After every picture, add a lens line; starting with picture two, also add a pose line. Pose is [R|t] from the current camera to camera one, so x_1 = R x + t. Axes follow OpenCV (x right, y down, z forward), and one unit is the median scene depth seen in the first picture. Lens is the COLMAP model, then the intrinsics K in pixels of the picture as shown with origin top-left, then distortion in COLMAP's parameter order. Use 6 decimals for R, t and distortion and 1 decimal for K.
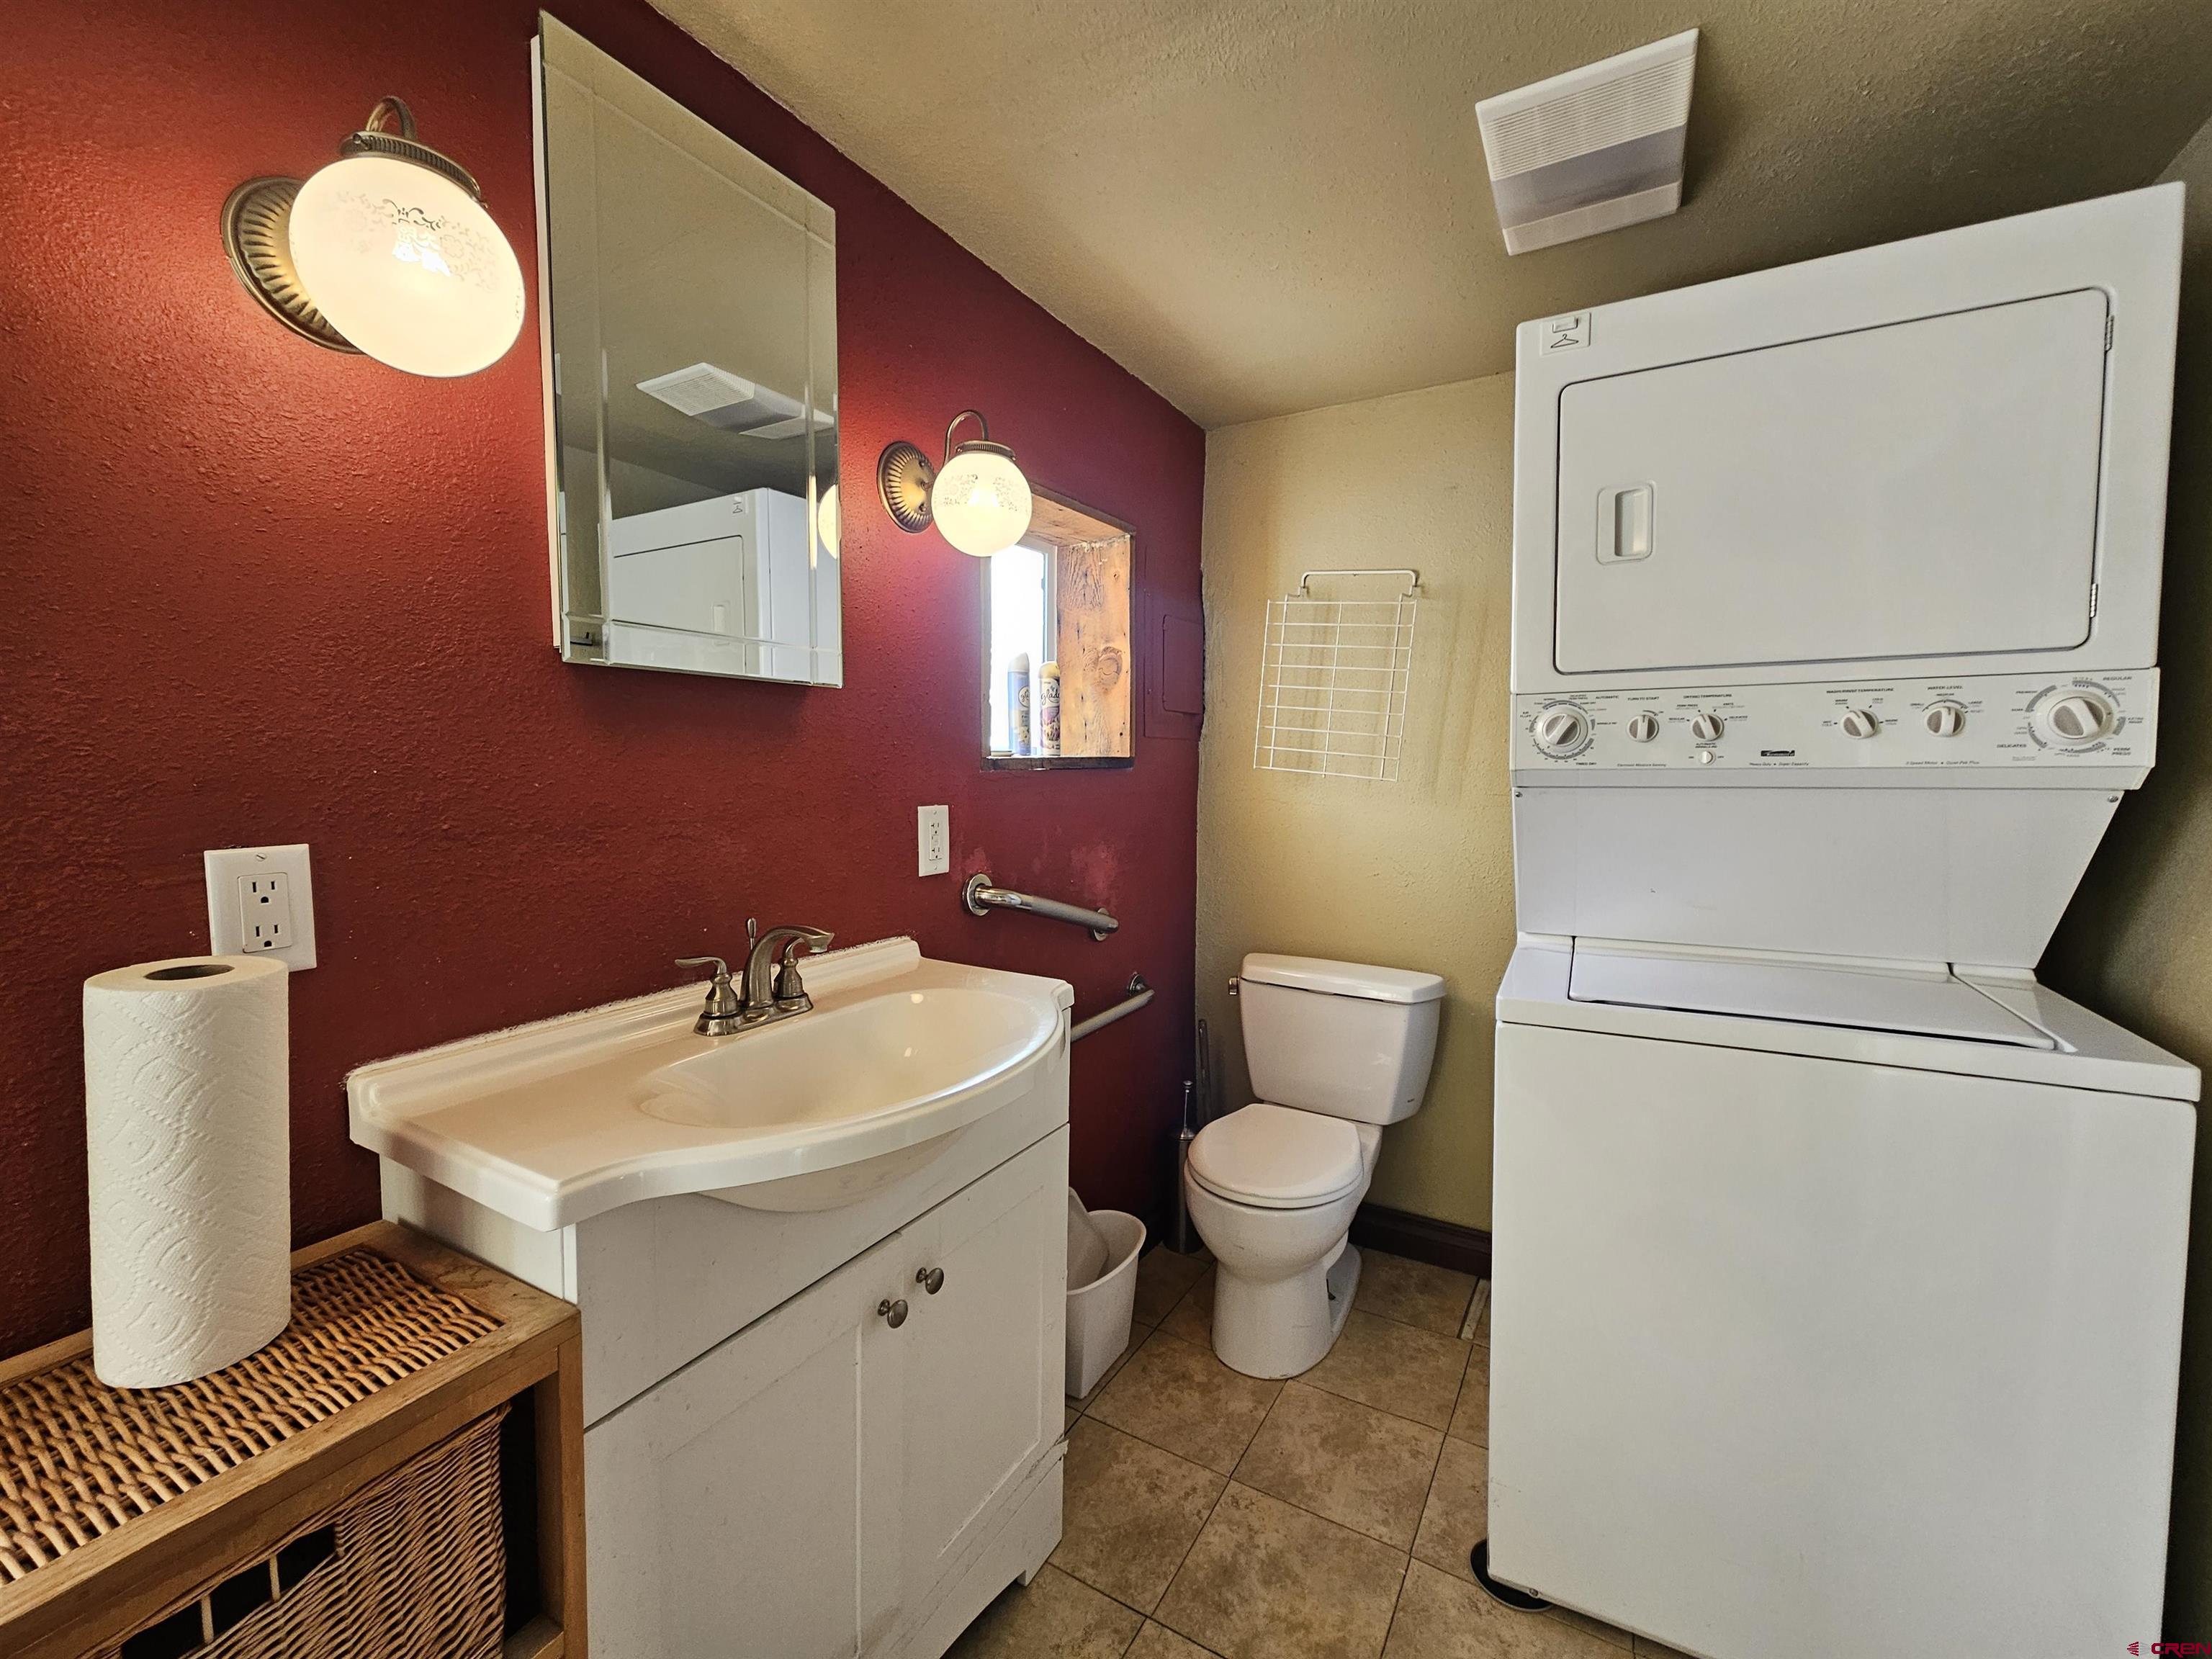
lens RADIAL K [[914.1, 0, 1103.2], [0, 914.1, 824.3], [0, 0, 1]] dist [0.004362, -0.002282]
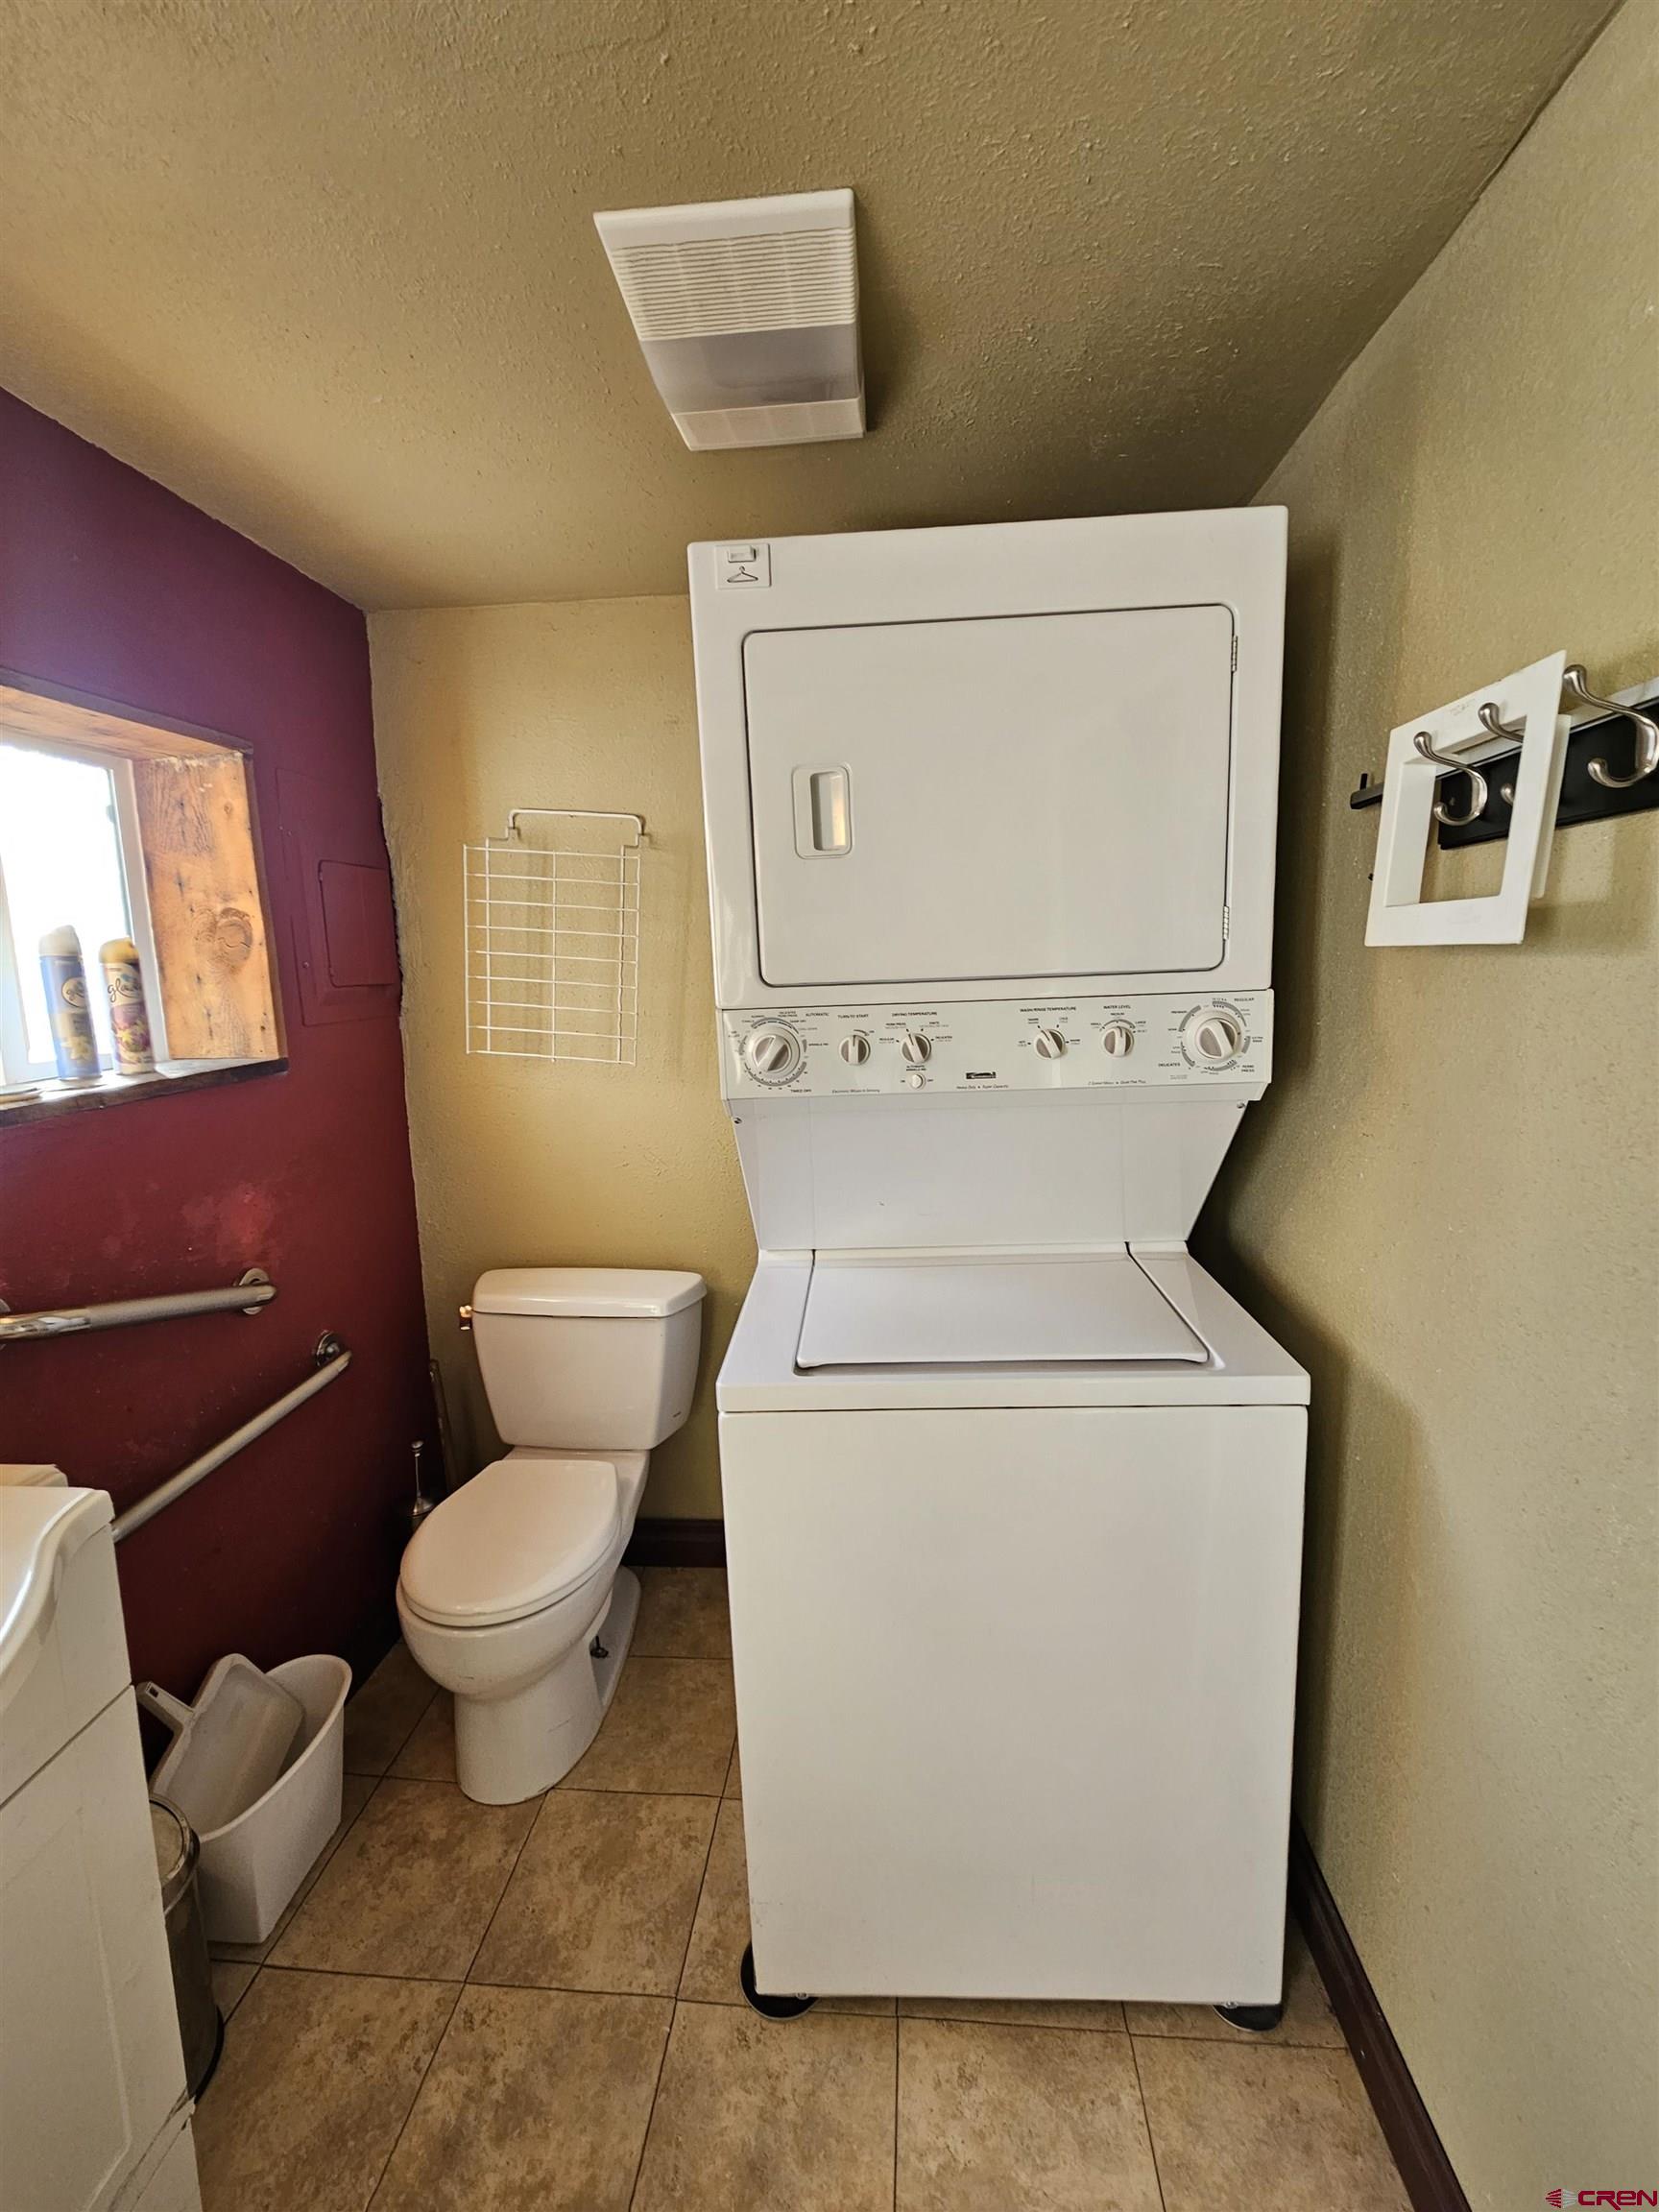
lens RADIAL K [[914.1, 0, 836.9], [0, 914.1, 1098.2], [0, 0, 1]] dist [0.004362, -0.002282]
pose [[0.899131, -0.094247, 0.427412, 0.158909], [0.058314, 0.993630, 0.096429, -0.119139], [-0.433777, -0.061778, 0.898900, 0.174816]]
